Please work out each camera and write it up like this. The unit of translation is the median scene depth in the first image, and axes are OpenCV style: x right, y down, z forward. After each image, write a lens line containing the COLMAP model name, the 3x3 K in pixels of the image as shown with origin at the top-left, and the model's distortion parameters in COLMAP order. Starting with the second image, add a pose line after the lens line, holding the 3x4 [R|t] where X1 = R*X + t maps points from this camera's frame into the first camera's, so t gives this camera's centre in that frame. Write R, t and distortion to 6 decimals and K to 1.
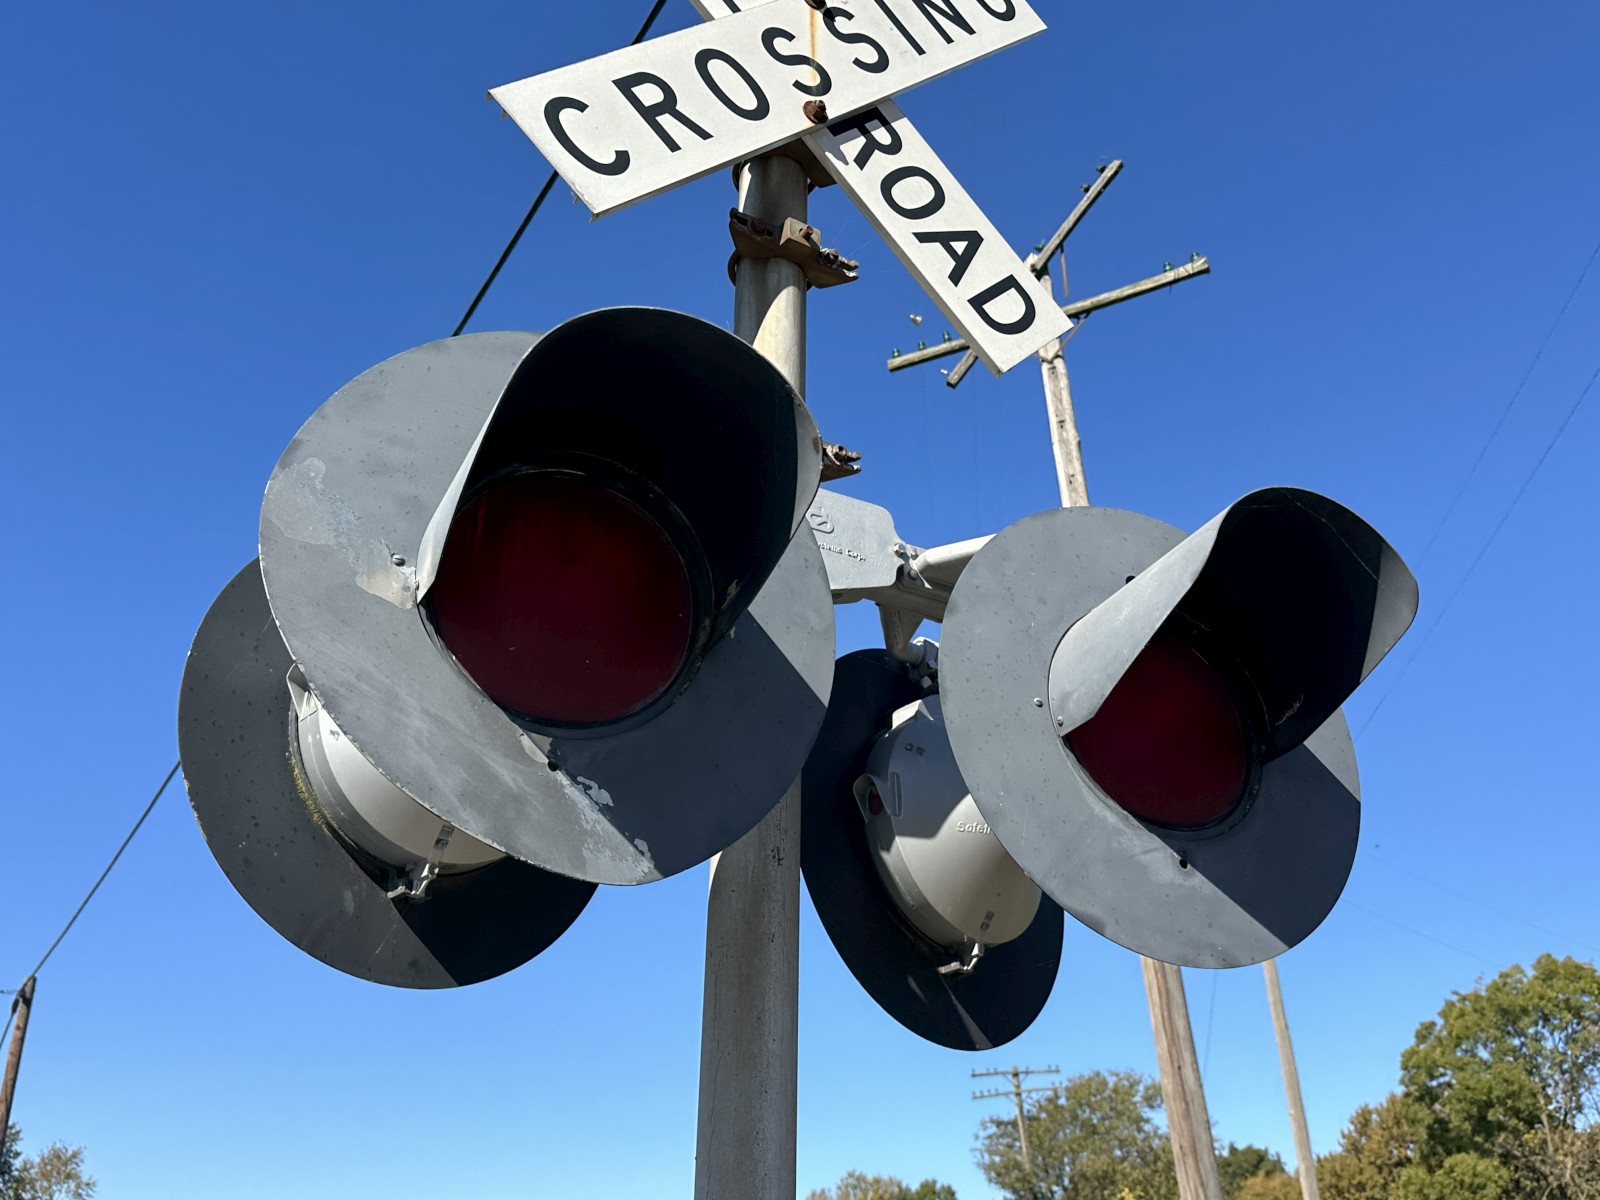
lens RADIAL K [[1404.3, 0, 805.3], [0, 1404.3, 594.9], [0, 0, 1]] dist [0.053321, -0.083073]
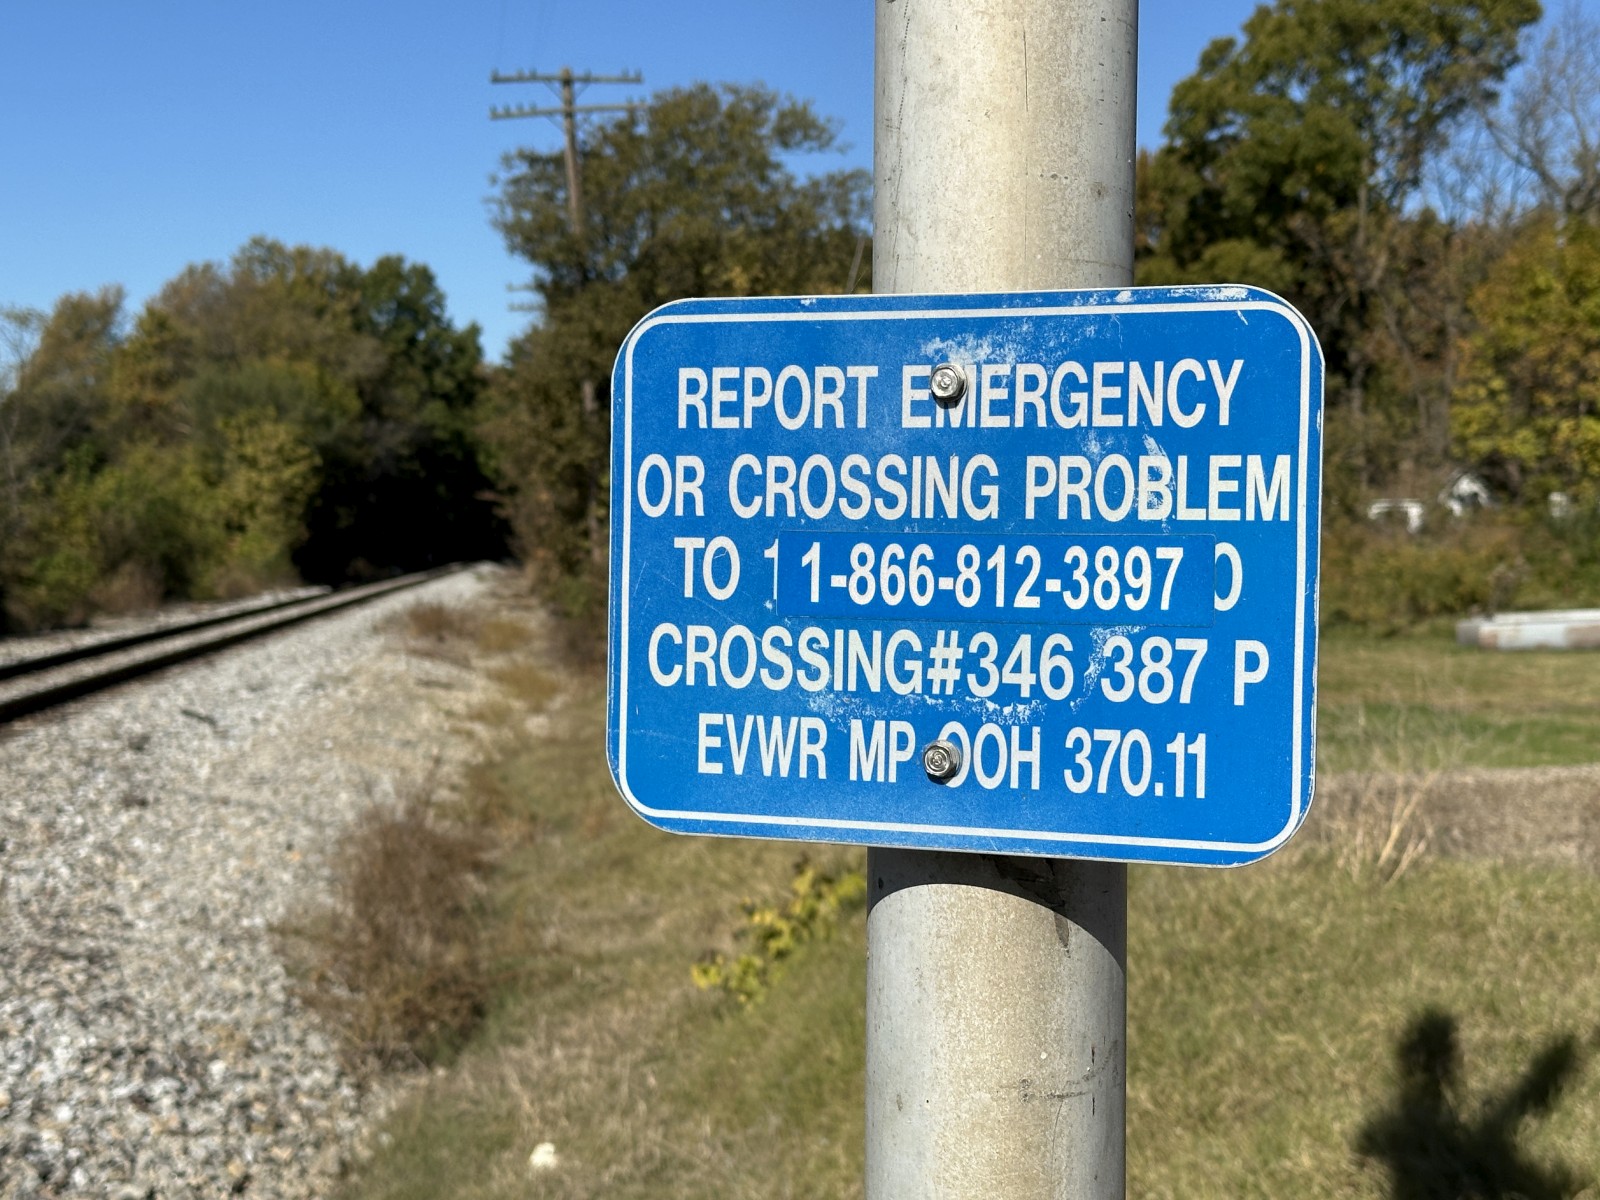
lens RADIAL K [[2475.7, 0, 806.2], [0, 2475.7, 604.9], [0, 0, 1]] dist [0.134039, 0.000000]
pose [[0.969398, 0.001112, 0.245492, -0.007853], [-0.124839, 0.863273, 0.489054, 0.010292], [-0.211383, -0.504735, 0.836994, 0.008409]]
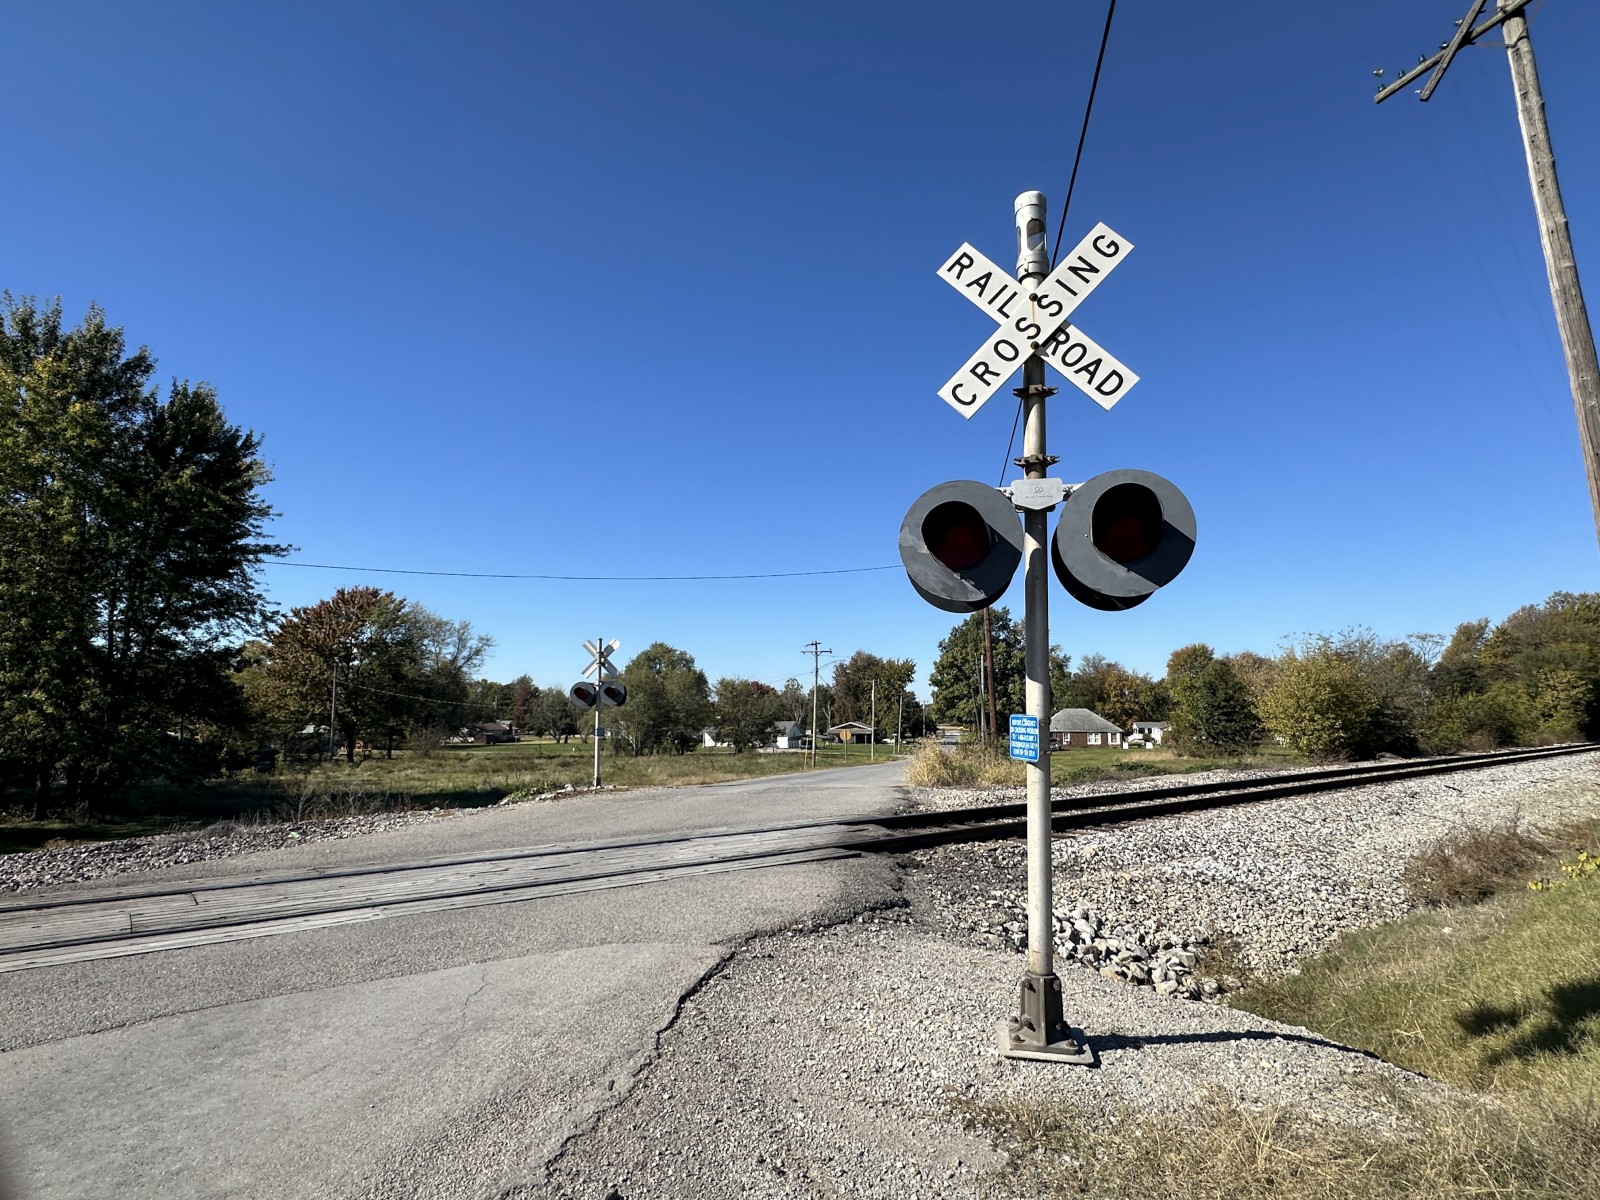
lens RADIAL K [[802.8, 0, 807.2], [0, 802.8, 600.7], [0, 0, 1]] dist [-0.001390, 0.000985]
pose [[0.743744, -0.080305, -0.663624, 0.036329], [0.310791, 0.920475, 0.236926, -0.018229], [0.591823, -0.382461, 0.709556, -0.038836]]
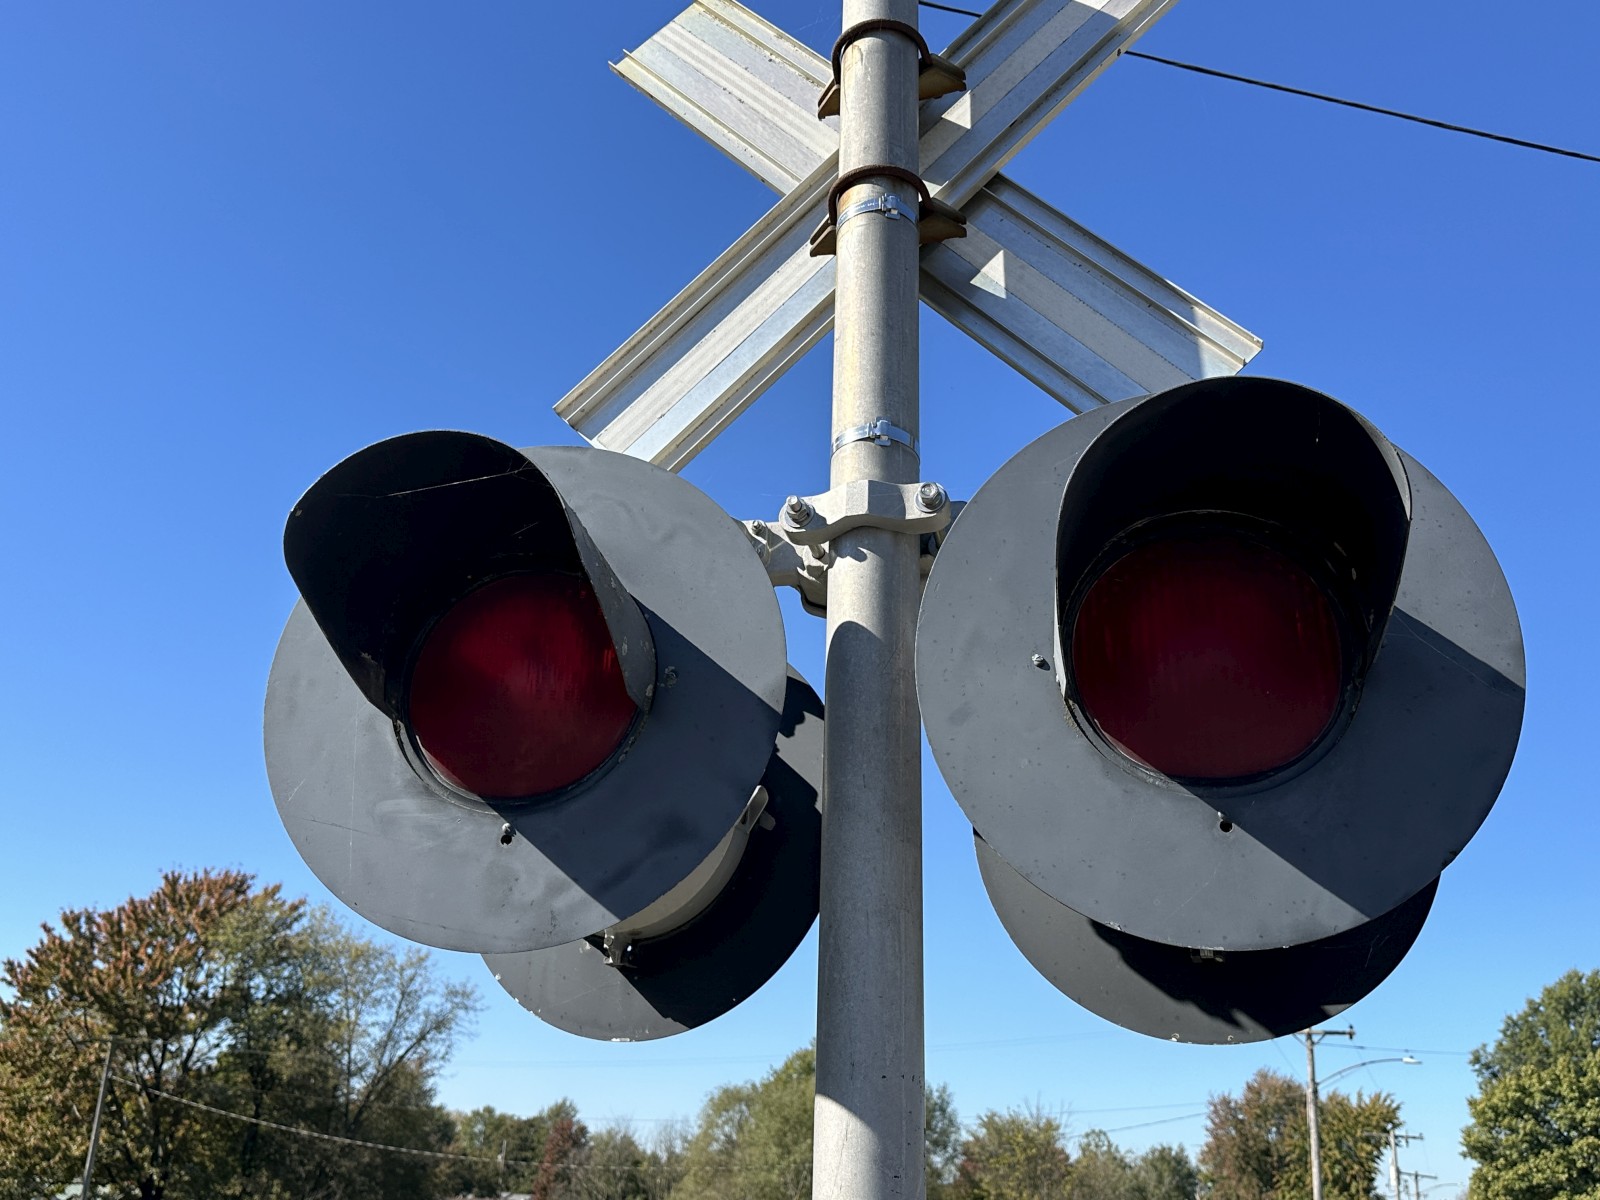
lens RADIAL K [[1525.4, 0, 802.2], [0, 1525.4, 605.7], [0, 0, 1]] dist [0.003717, 0.000000]
pose [[0.603080, -0.247760, -0.758227, -0.283317], [0.331633, 0.942375, -0.044158, 0.085435], [0.725475, -0.224822, 0.650493, 0.141555]]
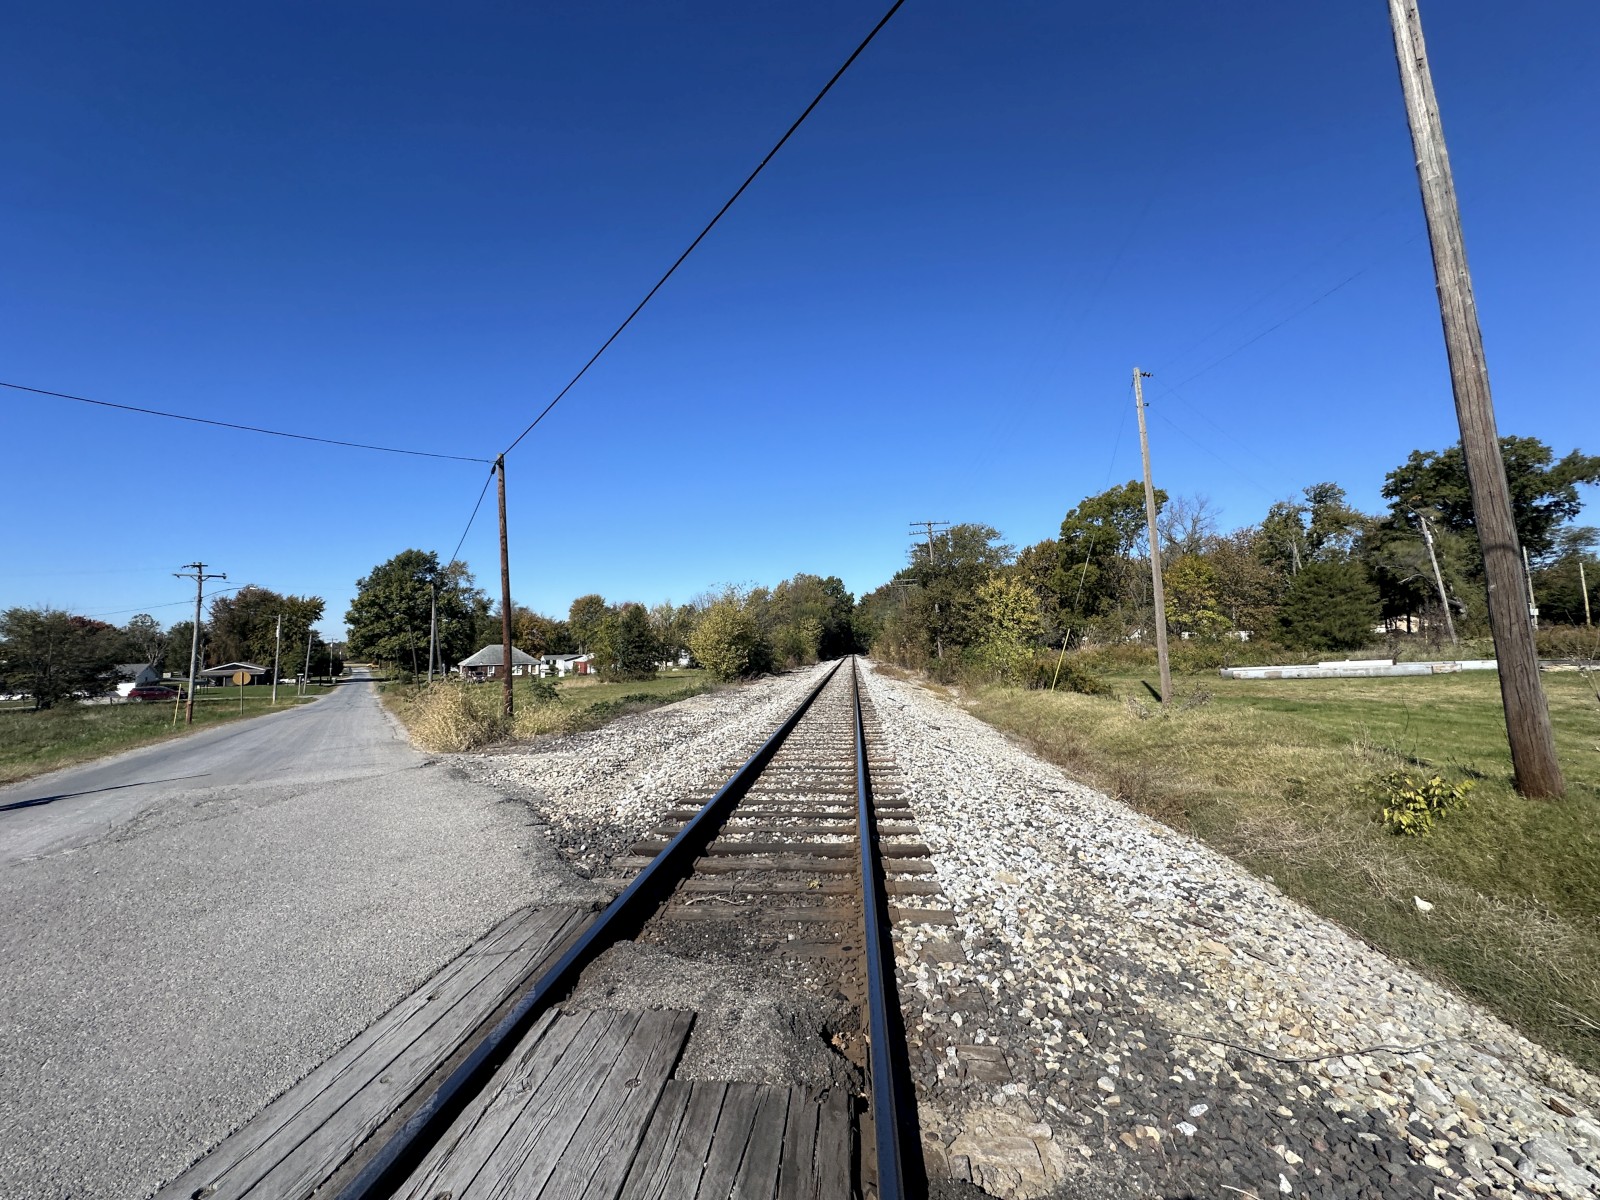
lens RADIAL K [[640.3, 0, 803.6], [0, 640.3, 603.7], [0, 0, 1]] dist [-0.002127, 0.000697]
pose [[0.998617, 0.001319, 0.052559, -0.094496], [-0.023257, 0.907640, 0.419105, 0.042386], [-0.047152, -0.419747, 0.906415, 0.067356]]
